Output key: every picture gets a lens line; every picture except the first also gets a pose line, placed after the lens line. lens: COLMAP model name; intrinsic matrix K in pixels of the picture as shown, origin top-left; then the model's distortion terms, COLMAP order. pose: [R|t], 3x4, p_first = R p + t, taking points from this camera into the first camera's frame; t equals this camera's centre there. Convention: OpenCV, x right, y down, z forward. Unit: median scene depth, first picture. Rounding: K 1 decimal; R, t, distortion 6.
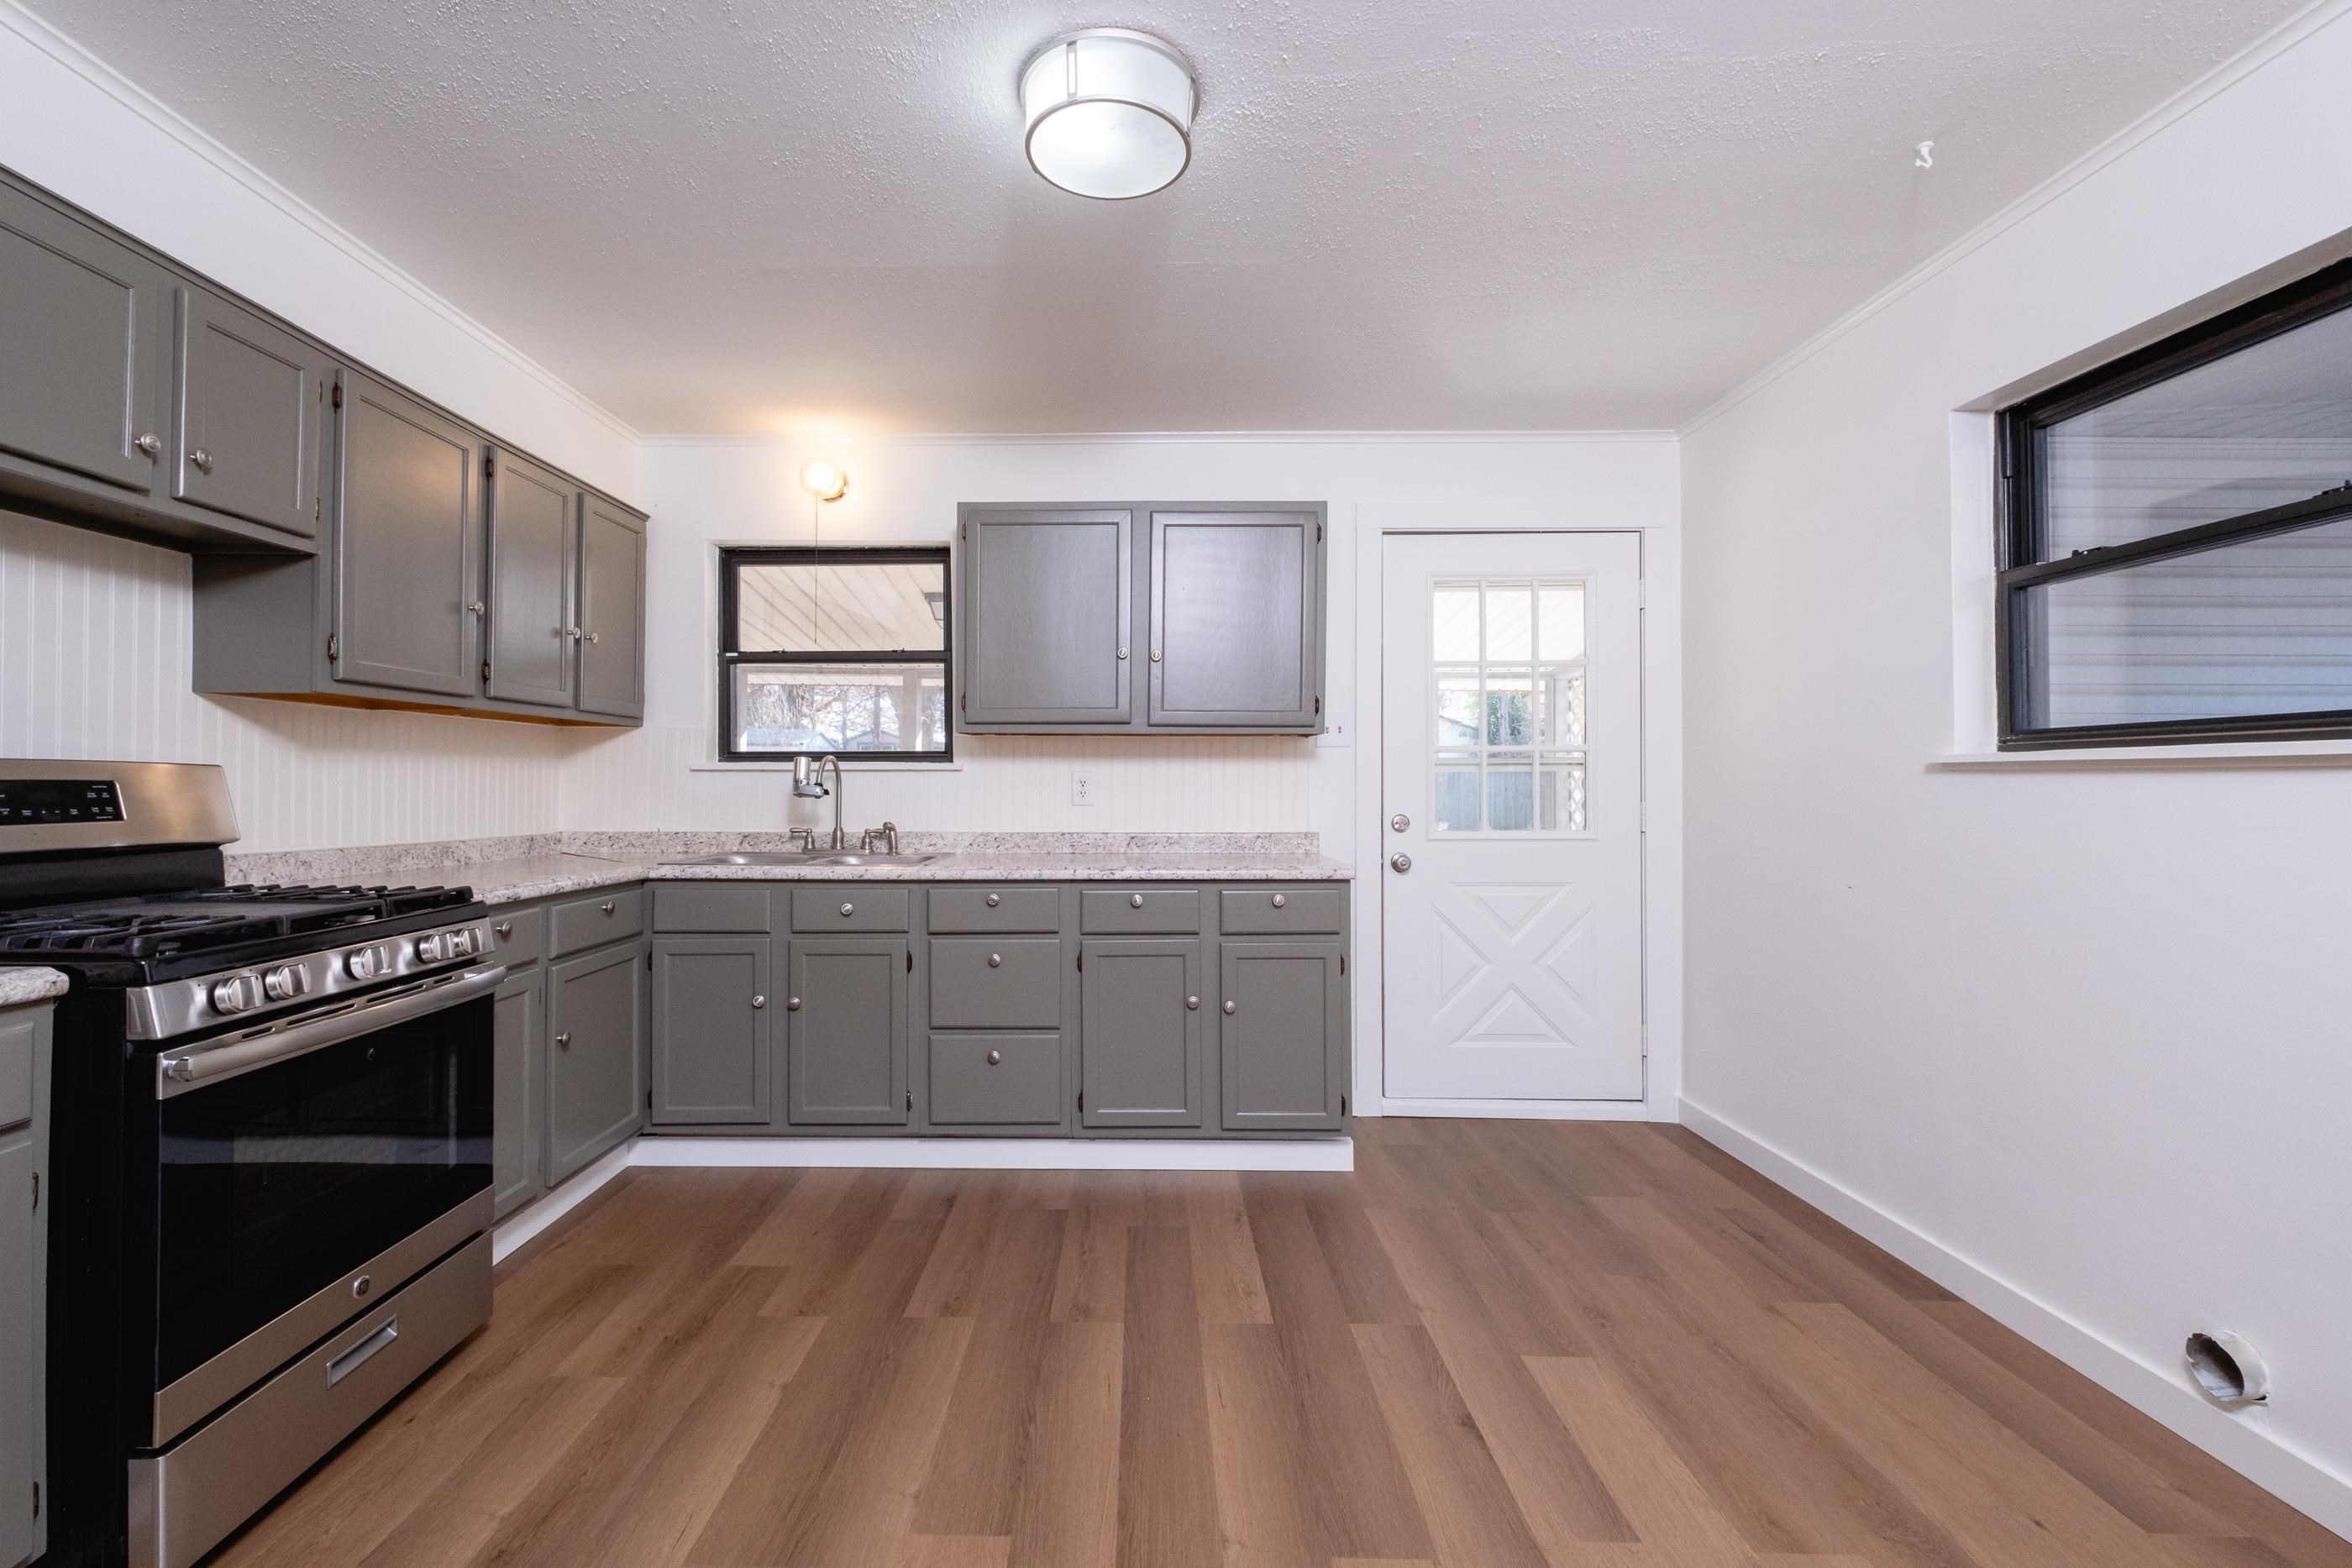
lens RADIAL K [[1018.9, 0, 1106.2], [0, 1018.9, 765.7], [0, 0, 1]] dist [0.003264, -0.002350]
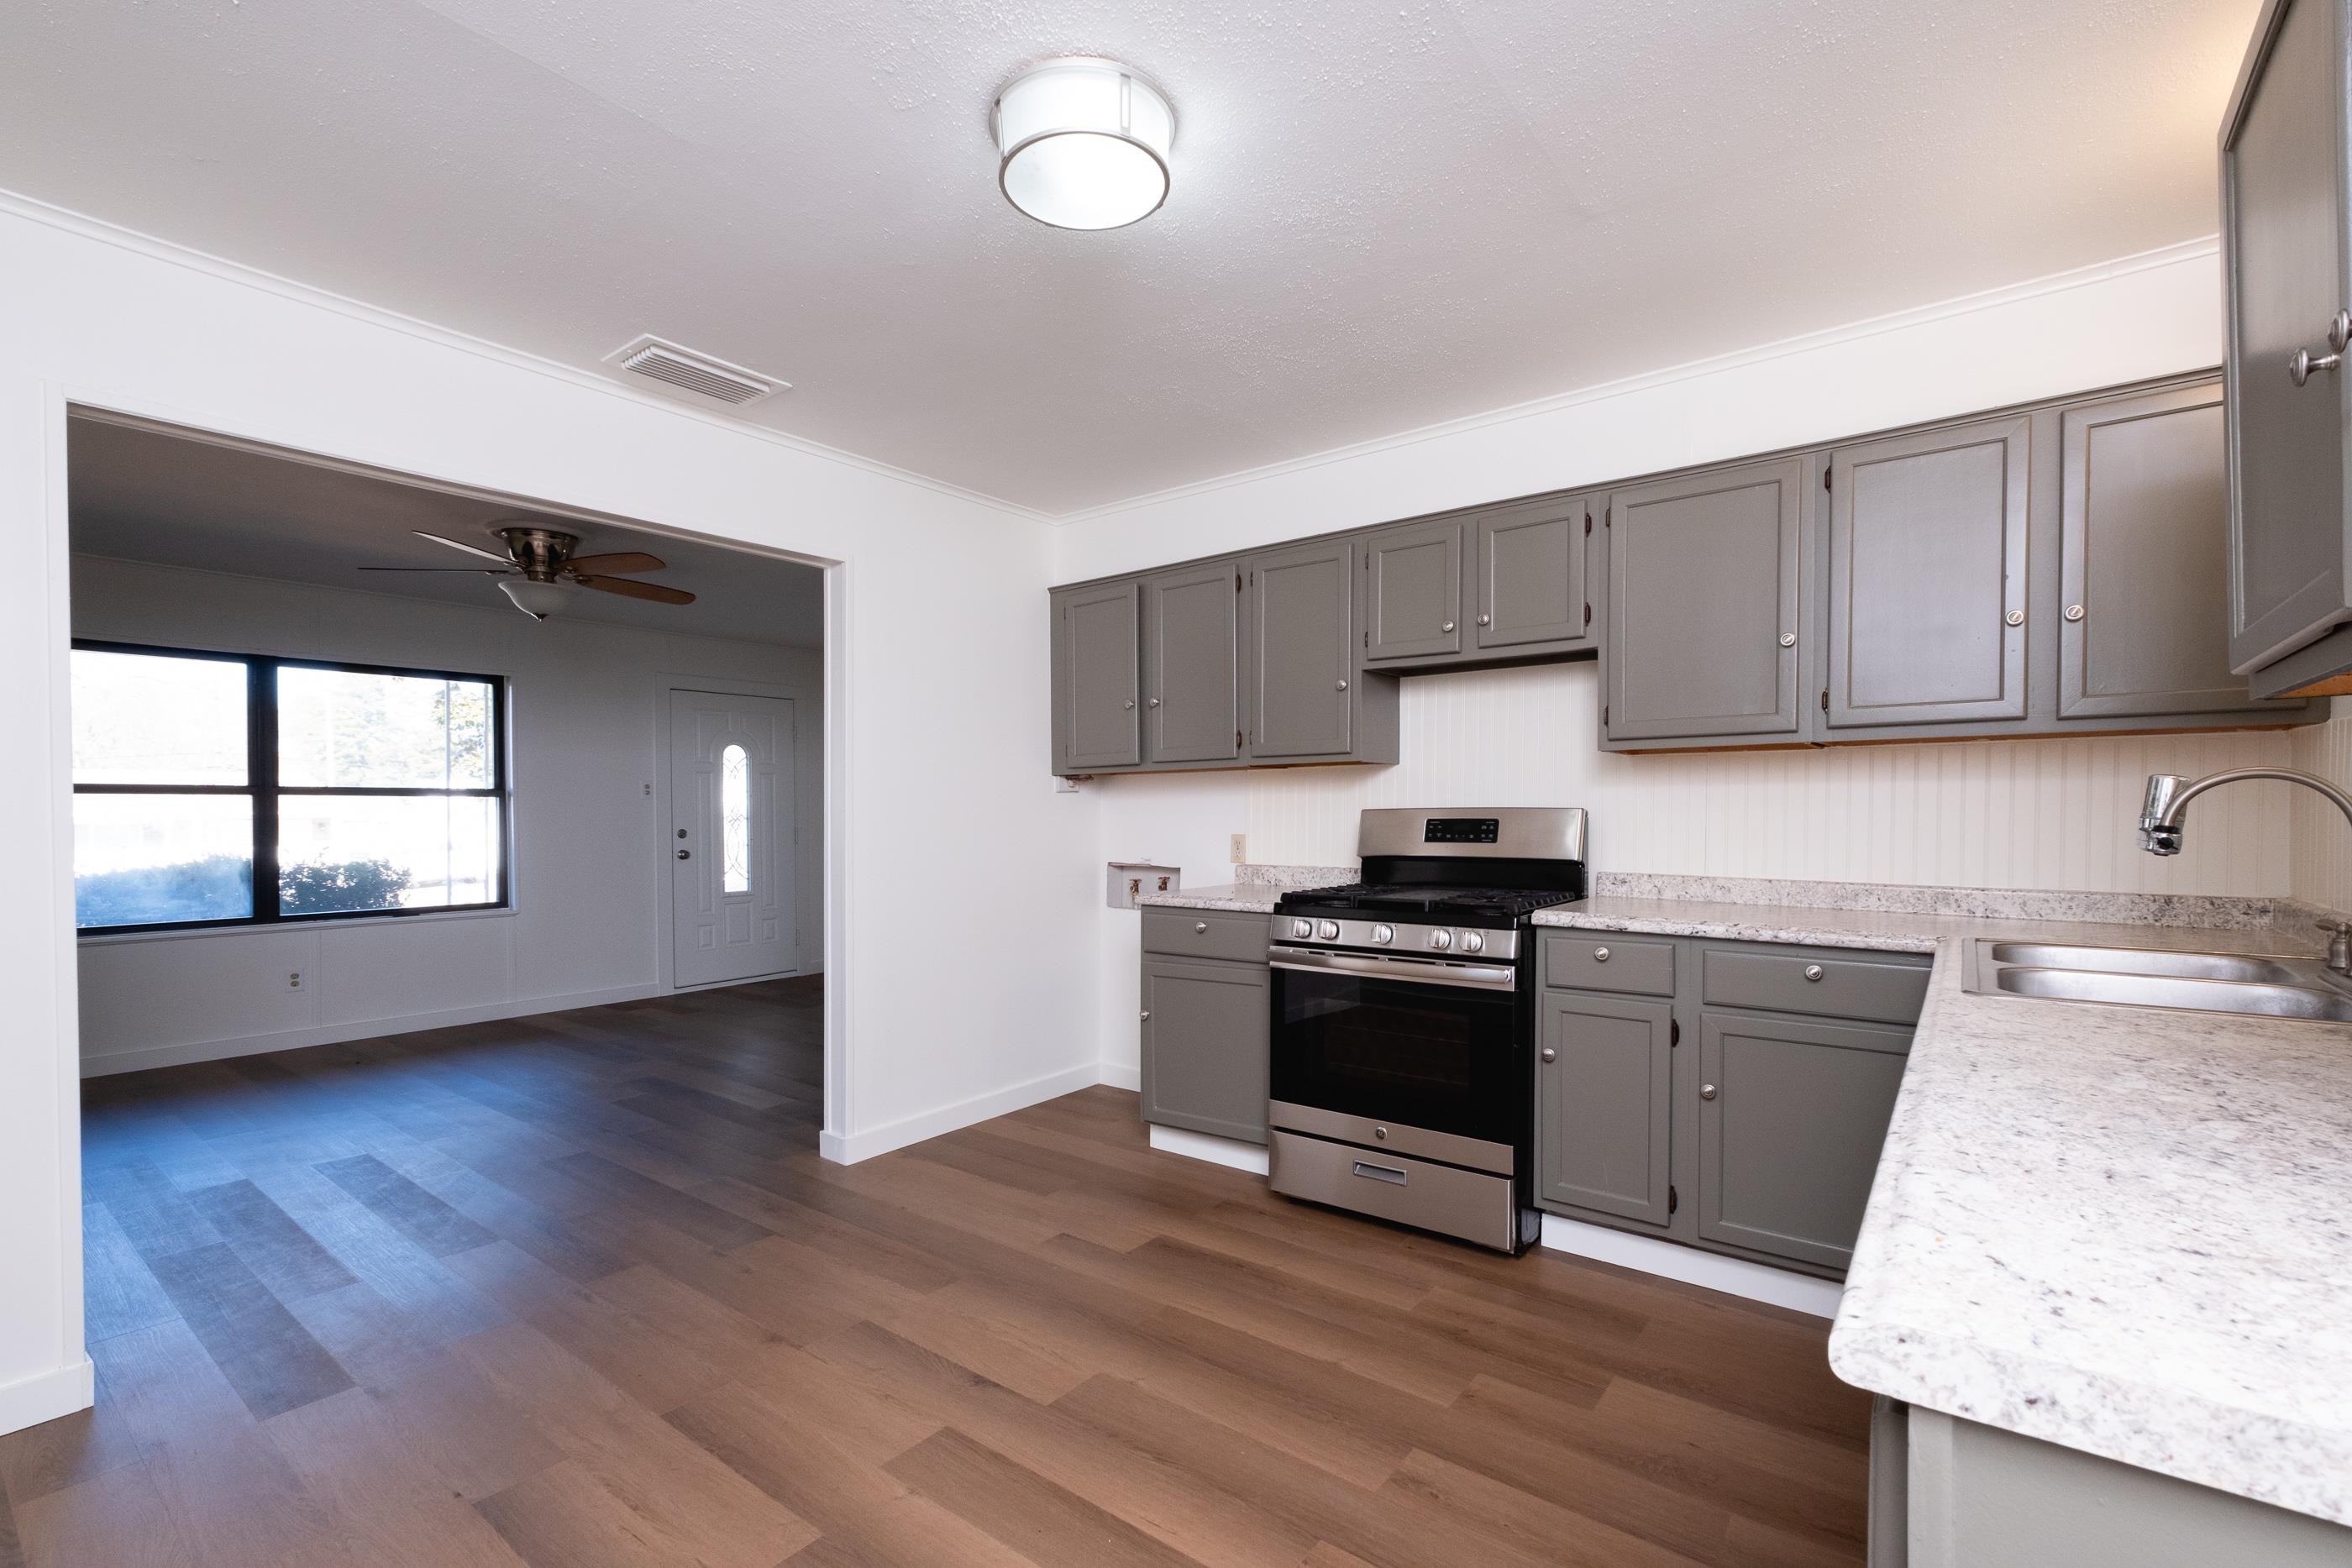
lens RADIAL K [[1018.9, 0, 1191.3], [0, 1018.9, 803.9], [0, 0, 1]] dist [0.003264, -0.002350]
pose [[-0.571181, -0.005225, -0.820807, 0.531476], [0.018661, 0.999639, -0.019349, 0.009550], [0.820612, -0.026369, -0.570877, 1.164065]]
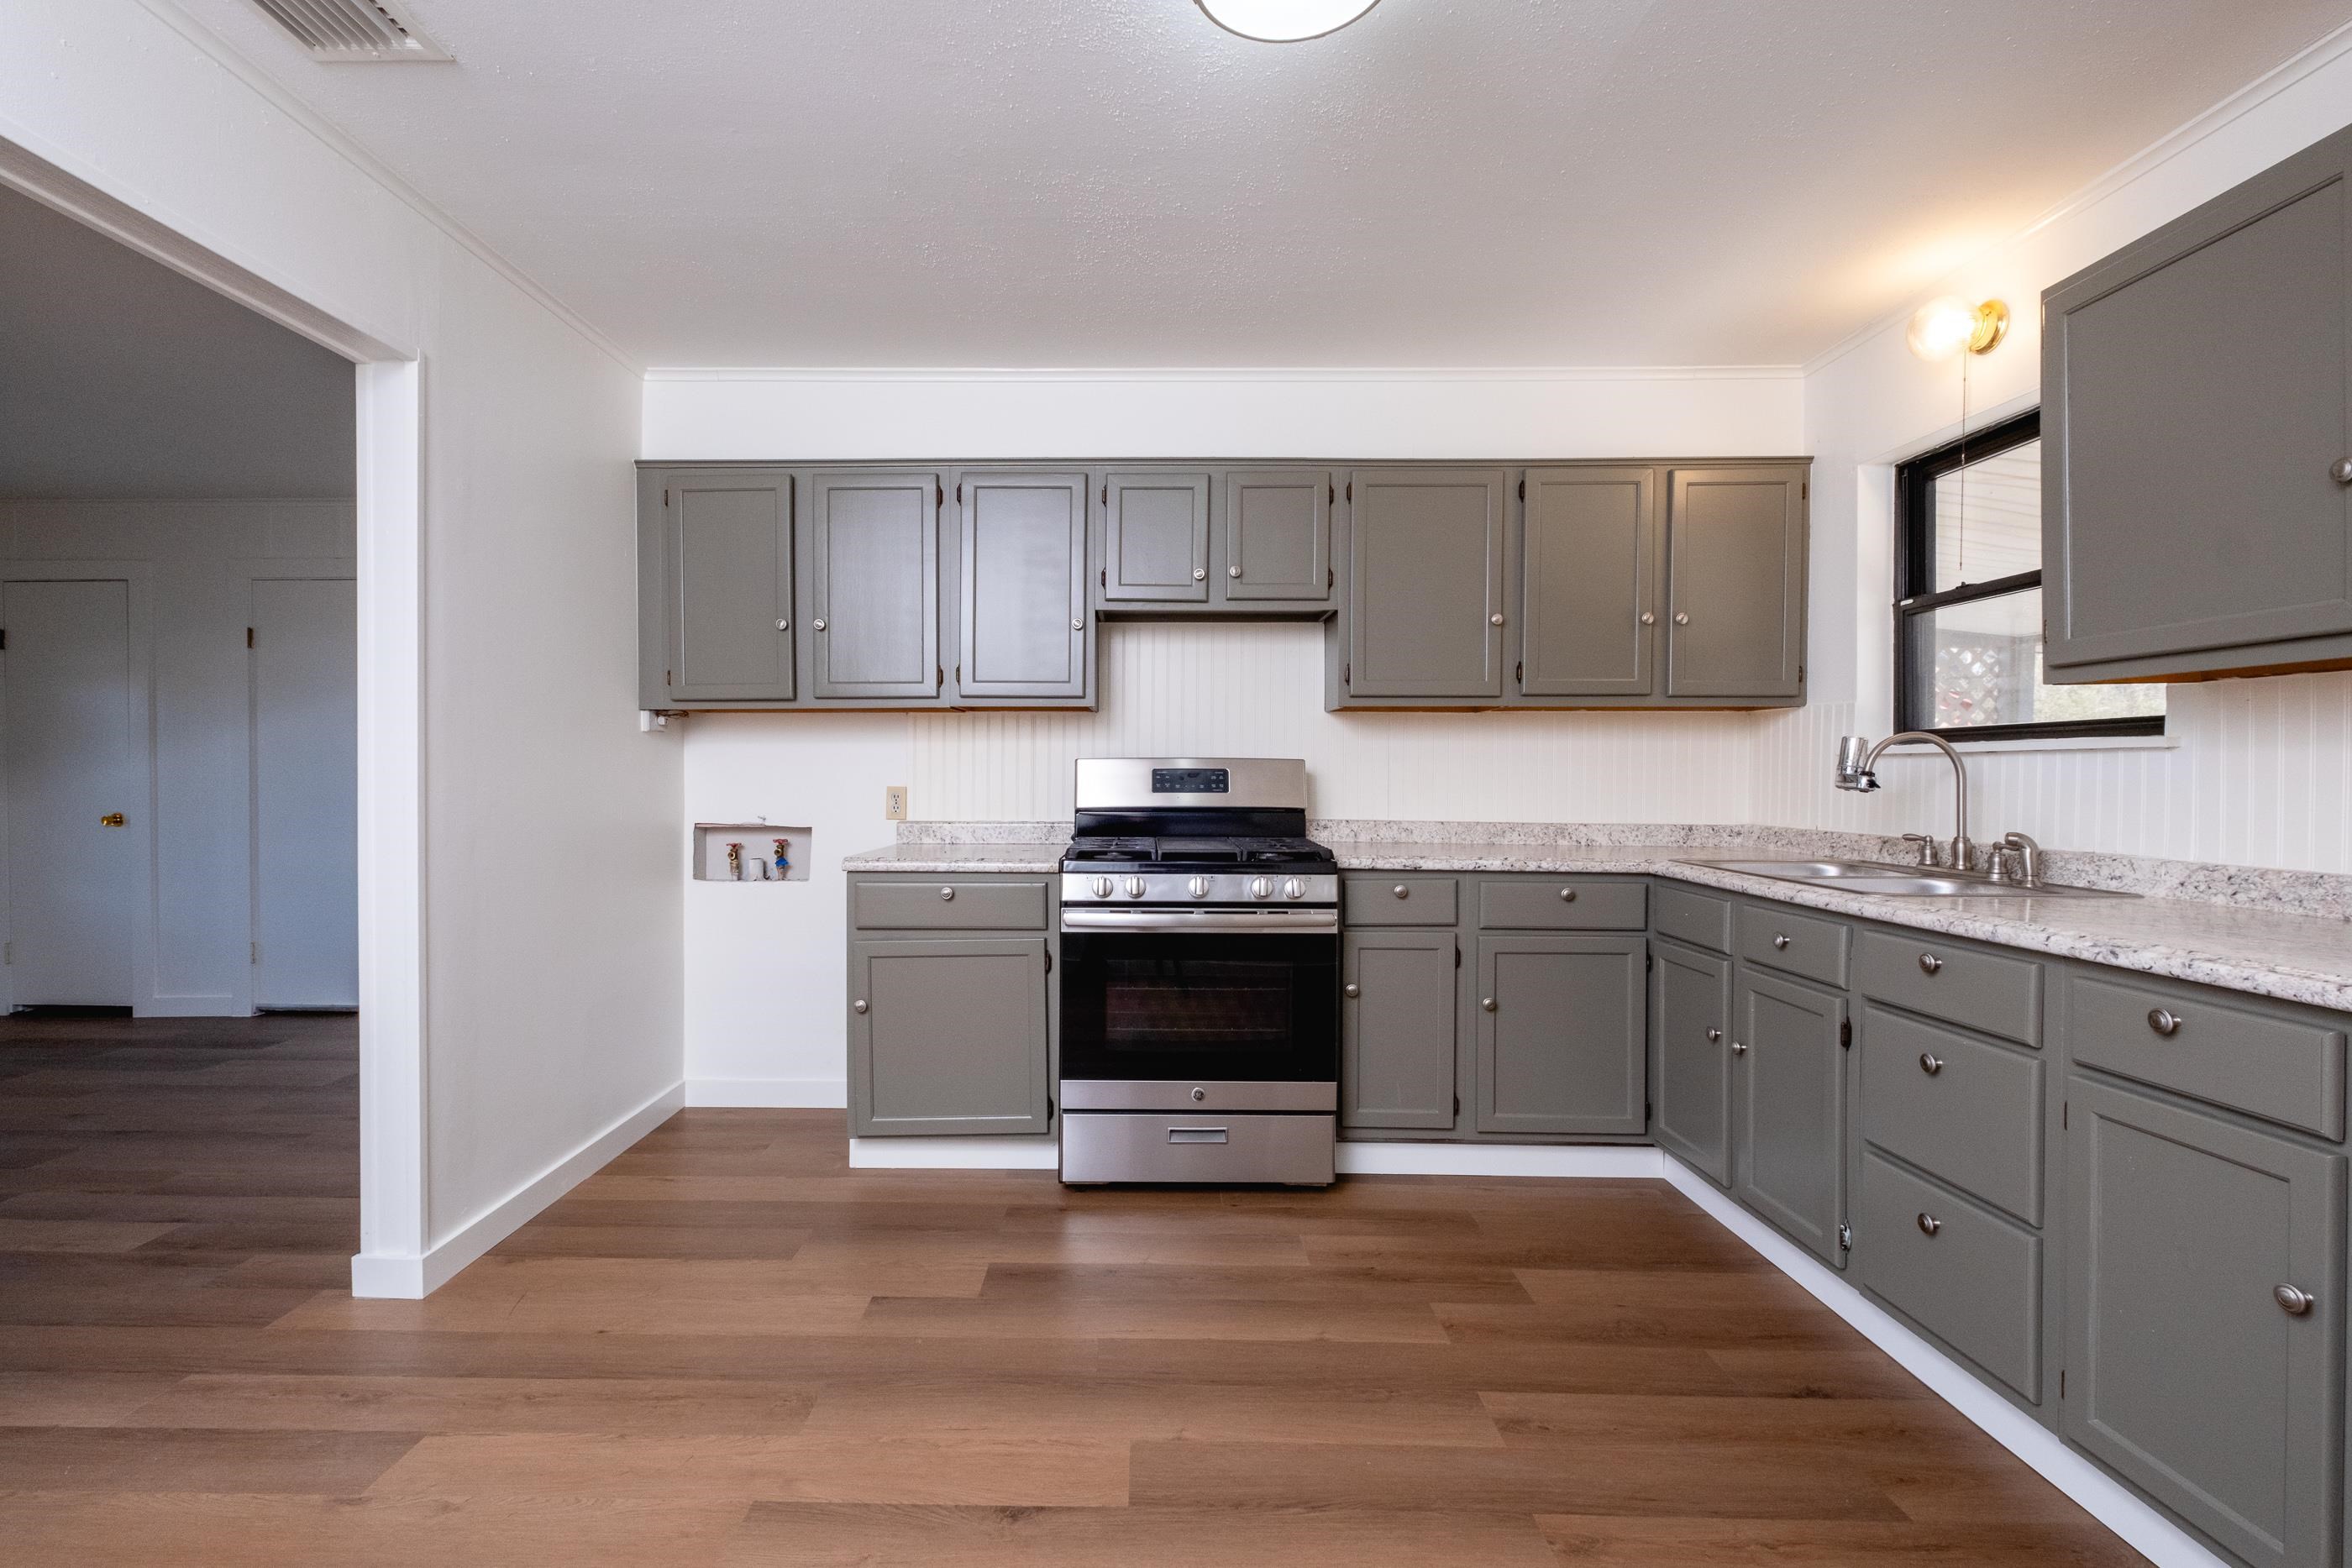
lens RADIAL K [[1018.9, 0, 1128.3], [0, 1018.9, 771.4], [0, 0, 1]] dist [0.003264, -0.002350]
pose [[0.017413, -0.002285, -0.999846, 0.563552], [0.014628, 0.999891, -0.002030, 0.014468], [0.999741, -0.014590, 0.017445, 0.602562]]
